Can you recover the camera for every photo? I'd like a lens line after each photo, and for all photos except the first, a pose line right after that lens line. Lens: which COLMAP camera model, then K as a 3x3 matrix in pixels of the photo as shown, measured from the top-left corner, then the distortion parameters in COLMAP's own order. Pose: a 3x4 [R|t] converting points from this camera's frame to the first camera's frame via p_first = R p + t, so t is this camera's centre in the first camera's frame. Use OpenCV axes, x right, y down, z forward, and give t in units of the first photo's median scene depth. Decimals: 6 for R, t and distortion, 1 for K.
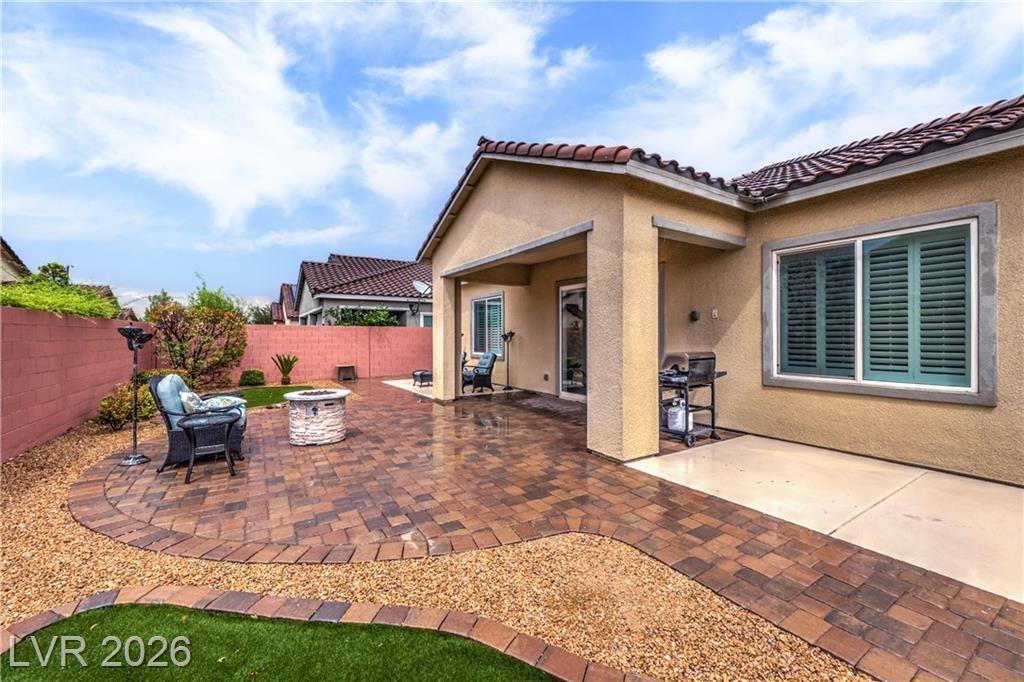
lens RADIAL K [[415.9, 0, 505.2], [0, 415.9, 340.4], [0, 0, 1]] dist [0.001875, 0.000268]
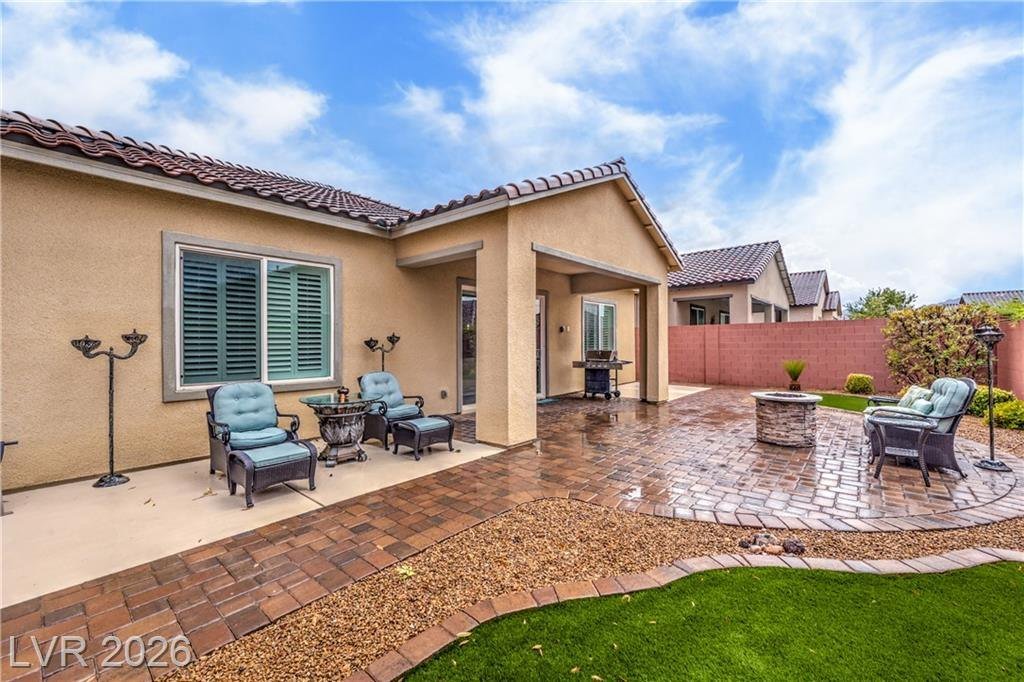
lens RADIAL K [[415.9, 0, 505.2], [0, 415.9, 340.4], [0, 0, 1]] dist [0.001875, 0.000268]
pose [[-0.301611, 0.005024, 0.953418, -0.523490], [0.012406, 0.999922, -0.001345, -0.008205], [-0.953350, 0.011422, -0.301649, 0.856628]]
